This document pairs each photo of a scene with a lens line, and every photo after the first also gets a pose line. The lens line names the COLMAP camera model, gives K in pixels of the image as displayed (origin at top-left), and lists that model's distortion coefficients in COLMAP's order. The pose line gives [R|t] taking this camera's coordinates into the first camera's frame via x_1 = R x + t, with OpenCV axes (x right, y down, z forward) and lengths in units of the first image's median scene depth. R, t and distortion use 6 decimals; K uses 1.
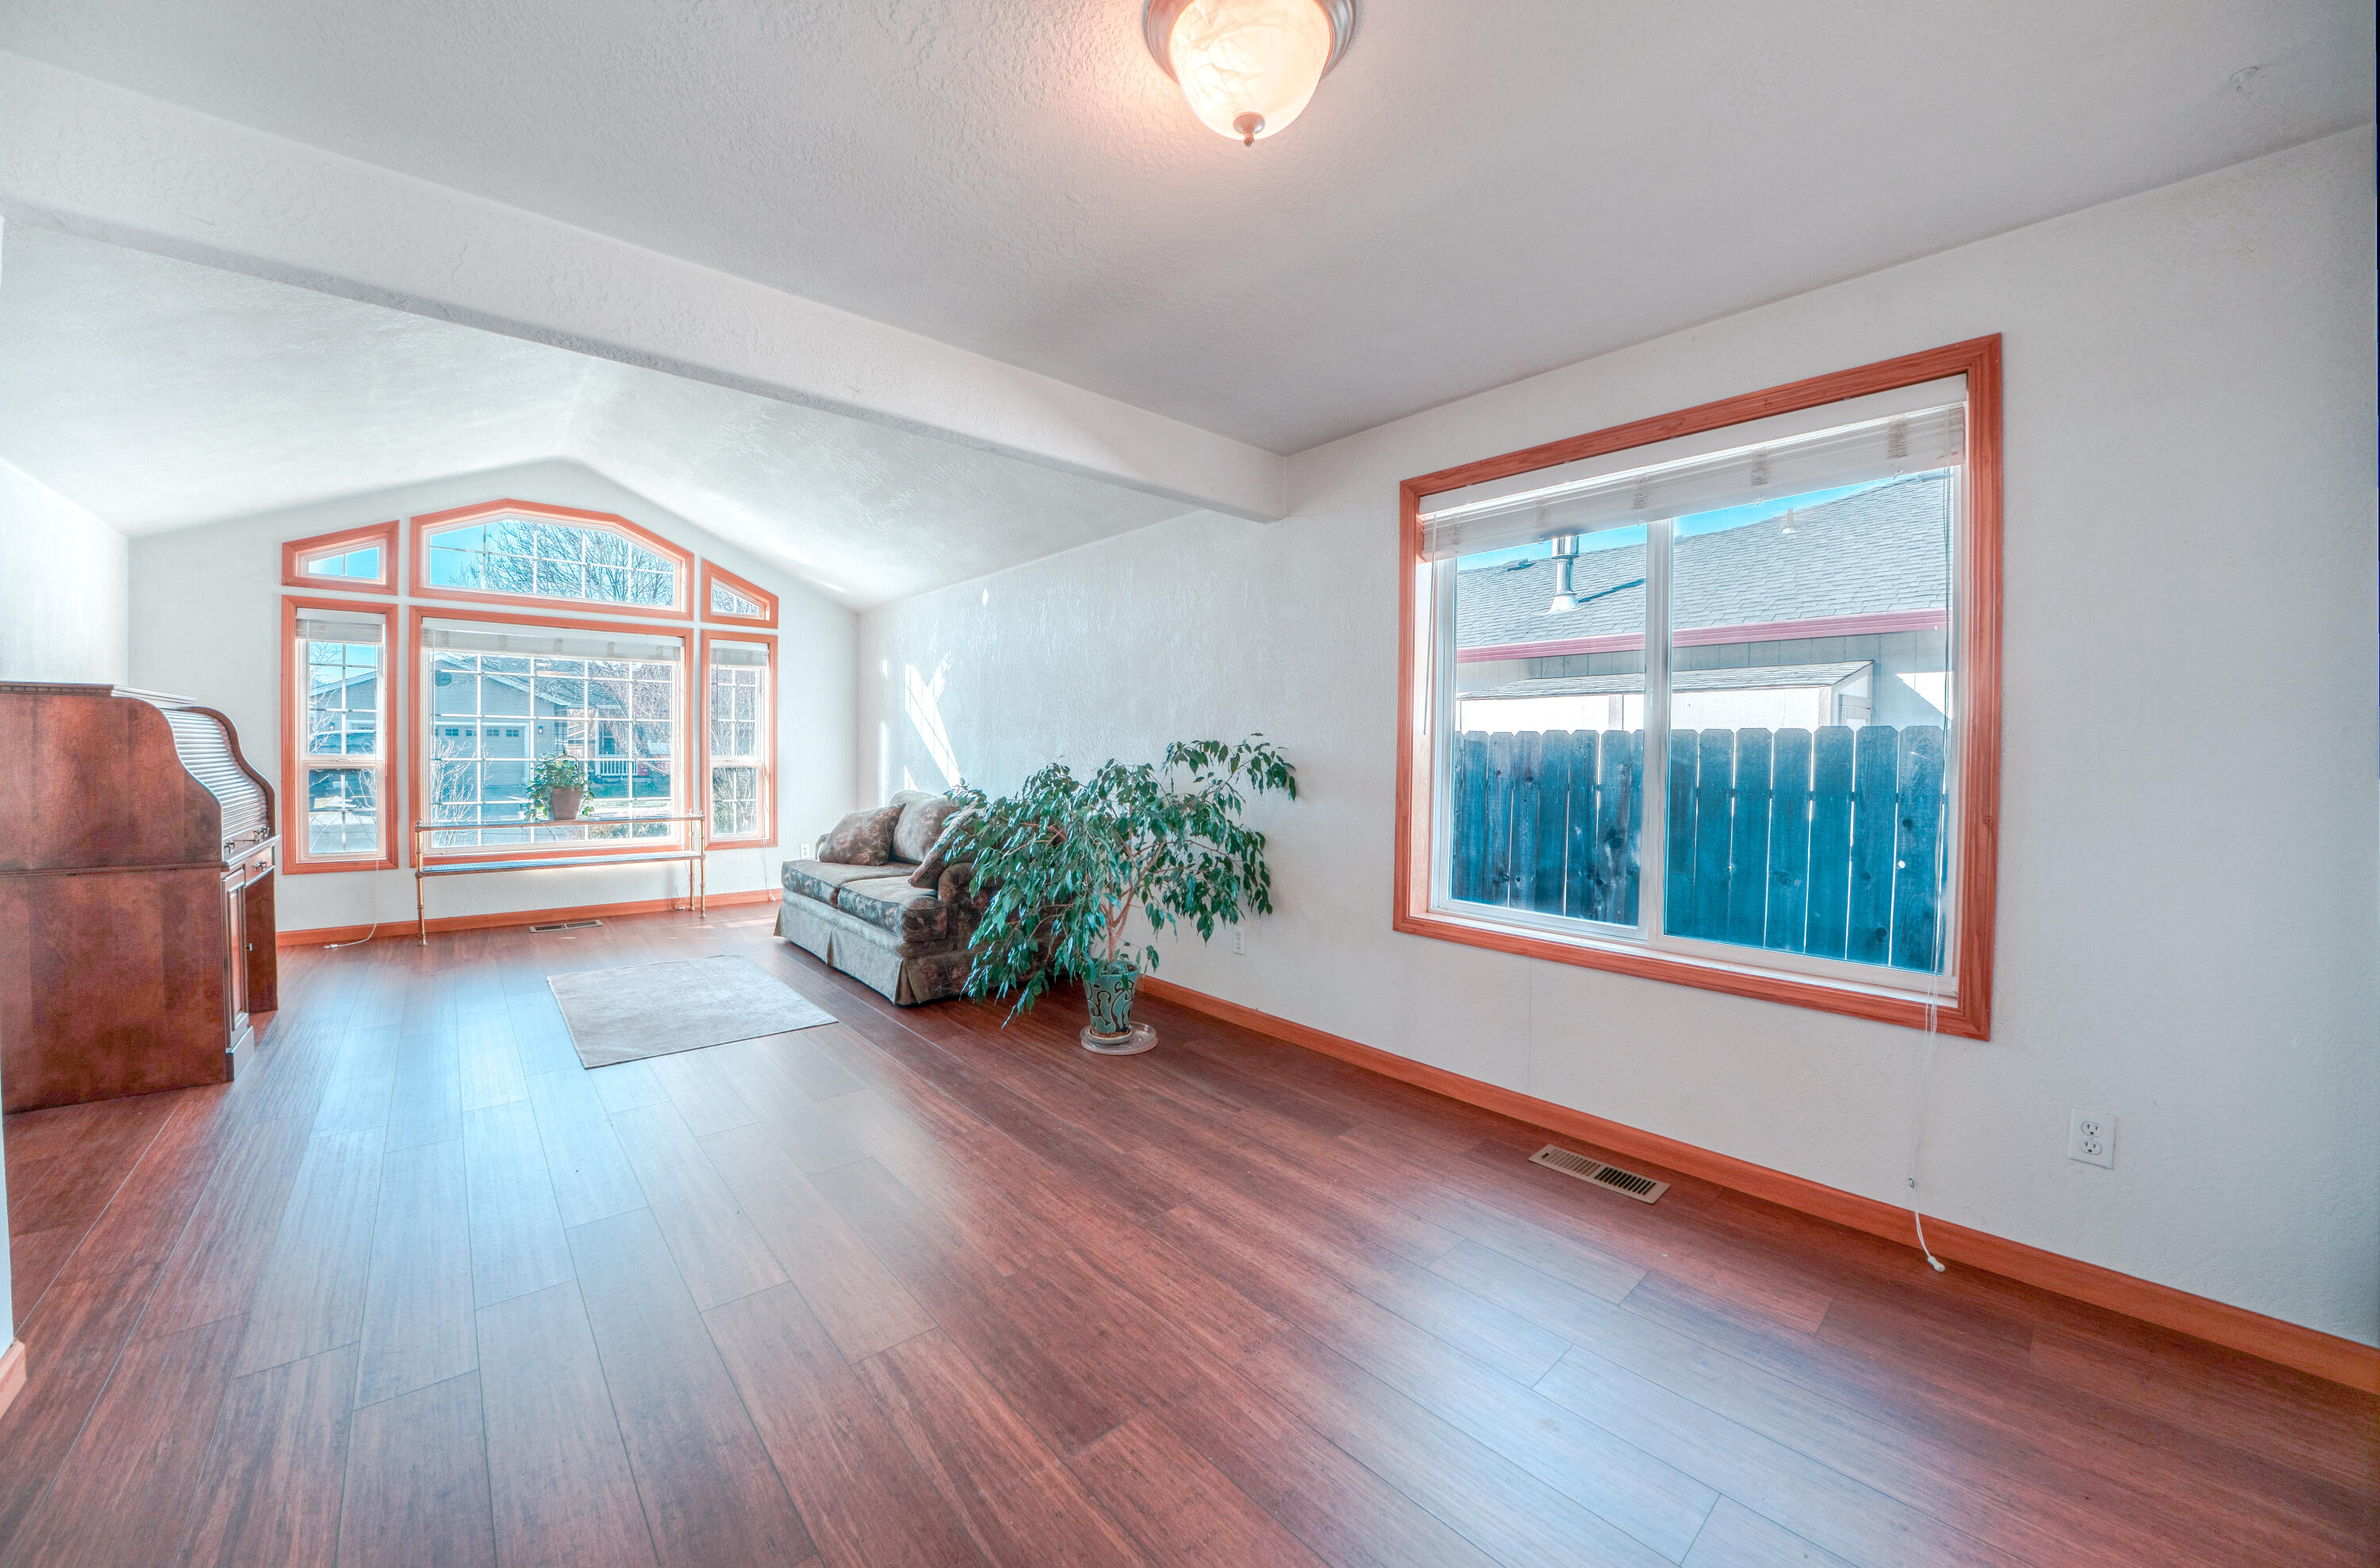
lens RADIAL K [[861.6, 0, 1182.4], [0, 861.6, 774.5], [0, 0, 1]] dist [-0.037857, 0.000084]
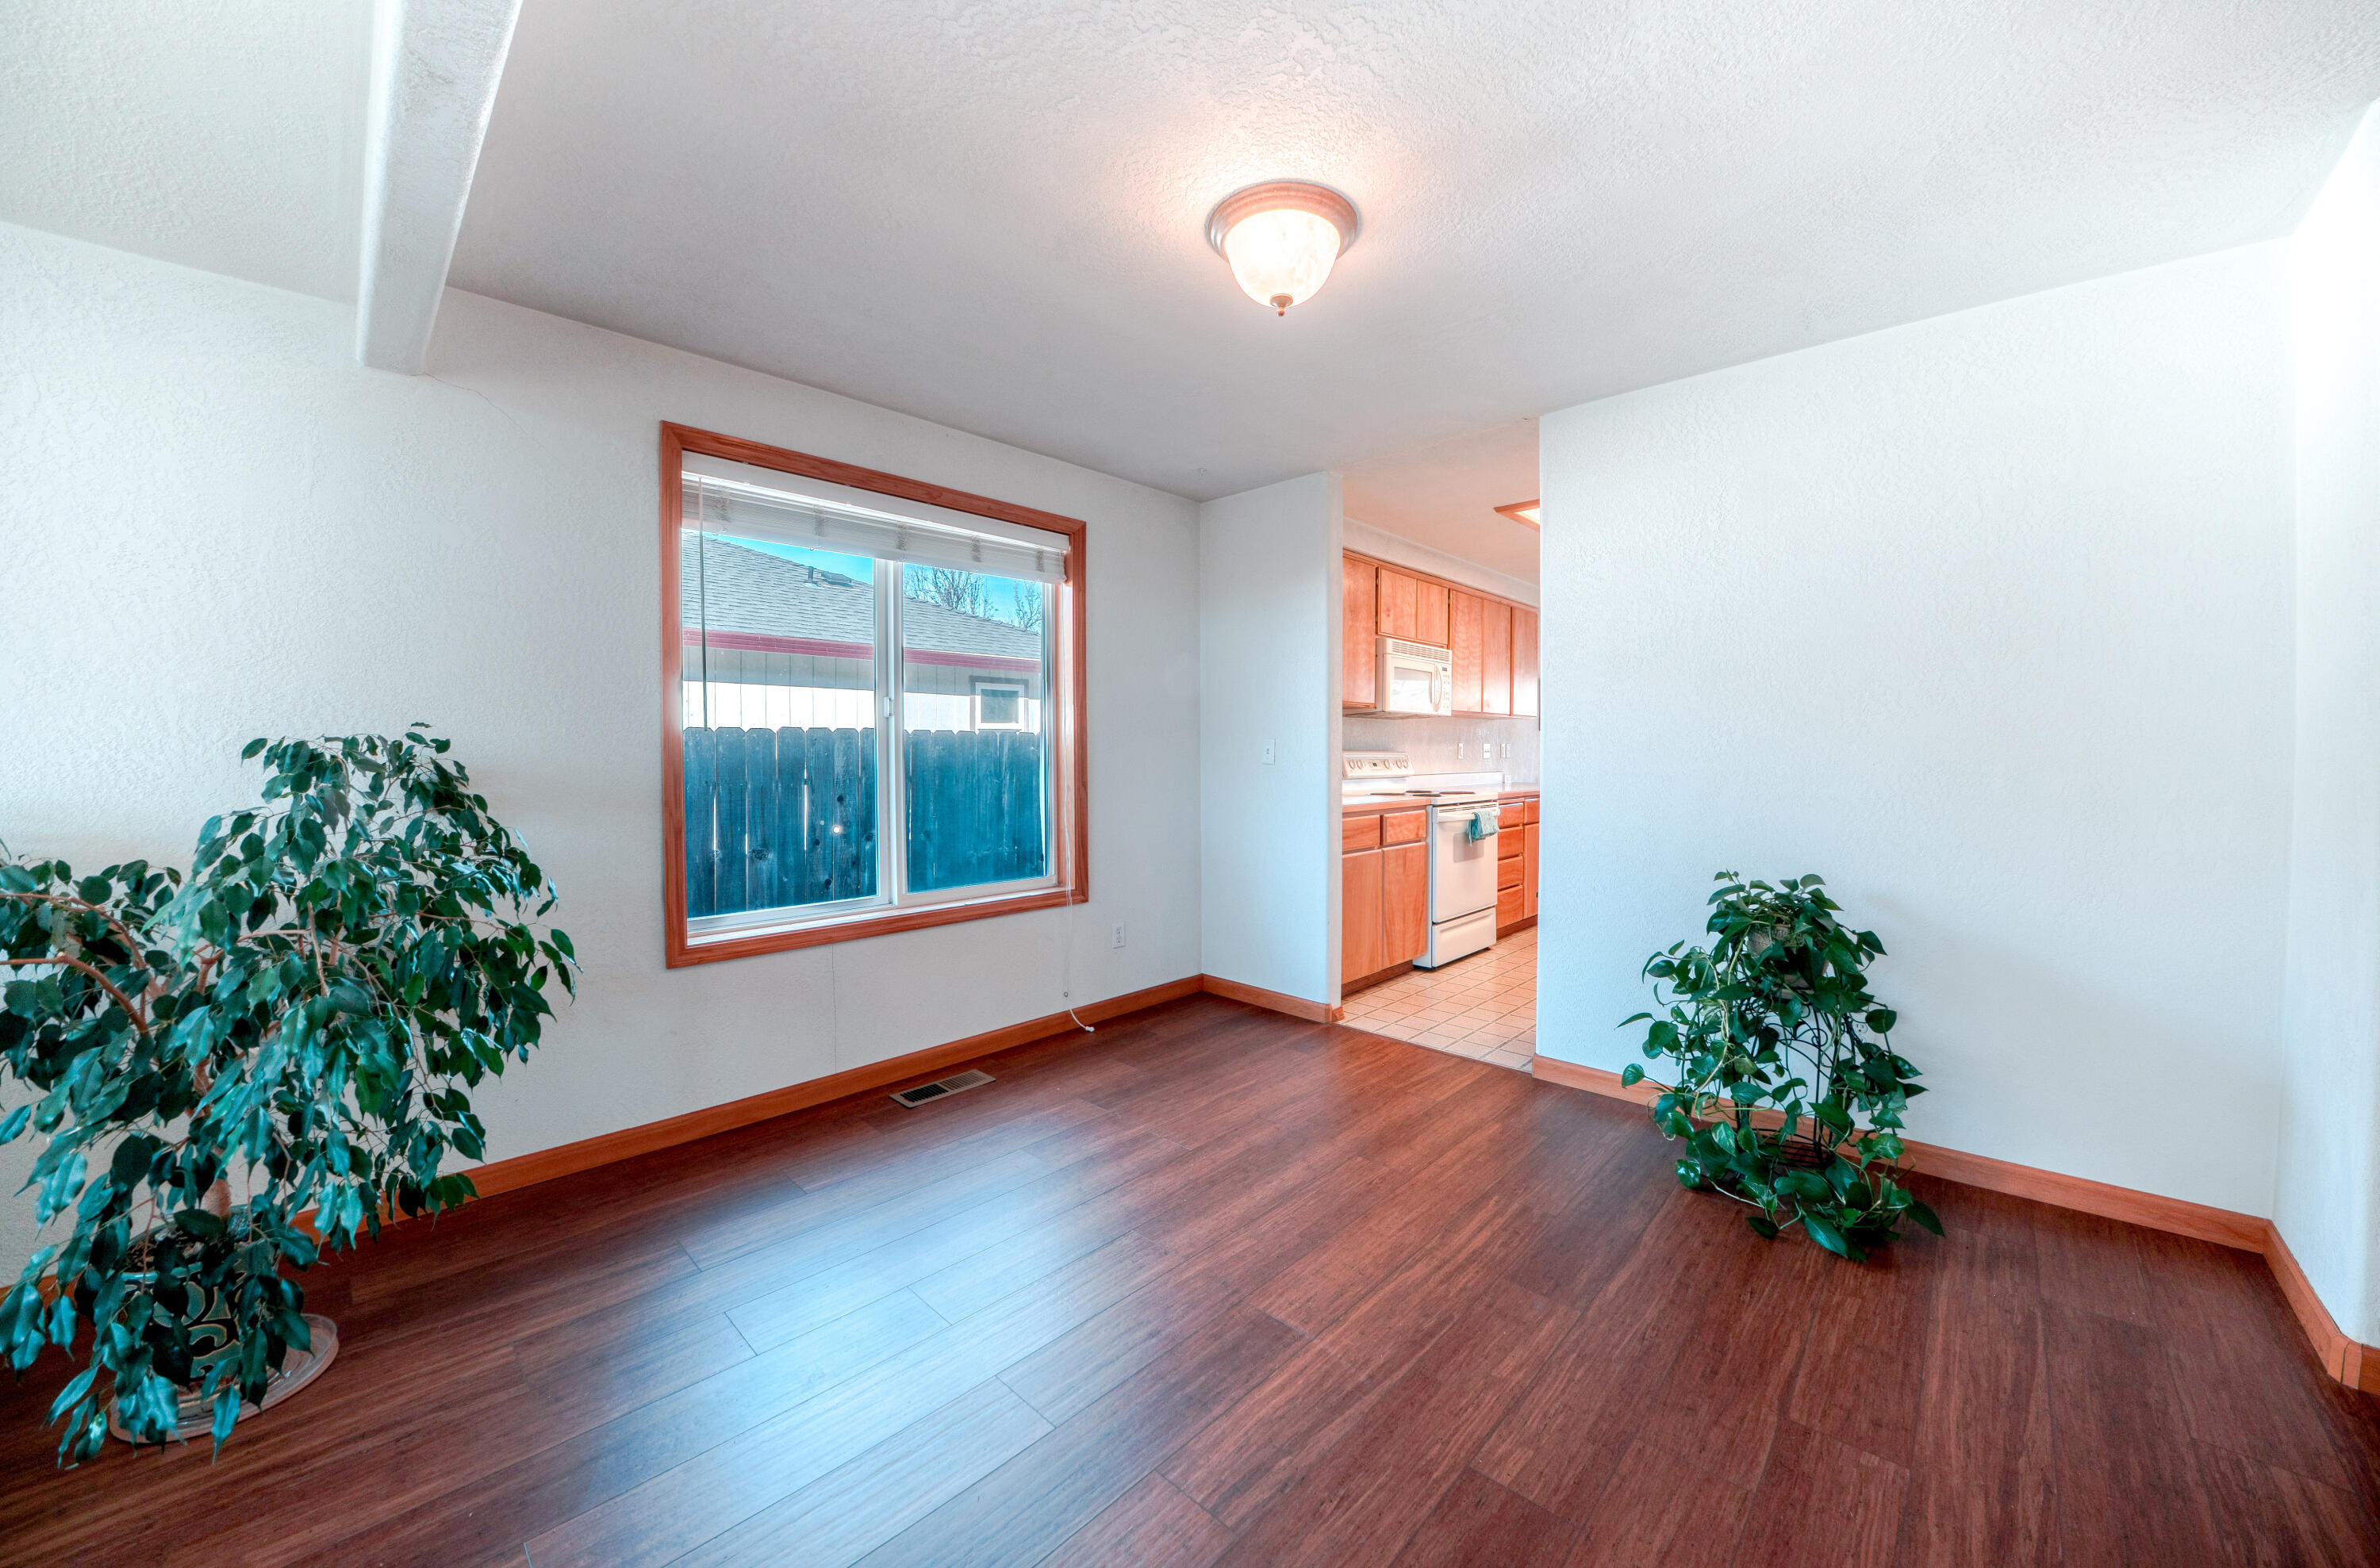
lens RADIAL K [[861.6, 0, 1182.4], [0, 861.6, 774.5], [0, 0, 1]] dist [-0.037857, 0.000084]
pose [[-0.075592, -0.038081, 0.996411, -0.744472], [0.028152, 0.998791, 0.040308, -0.028321], [-0.996741, 0.031098, -0.074429, 0.710608]]
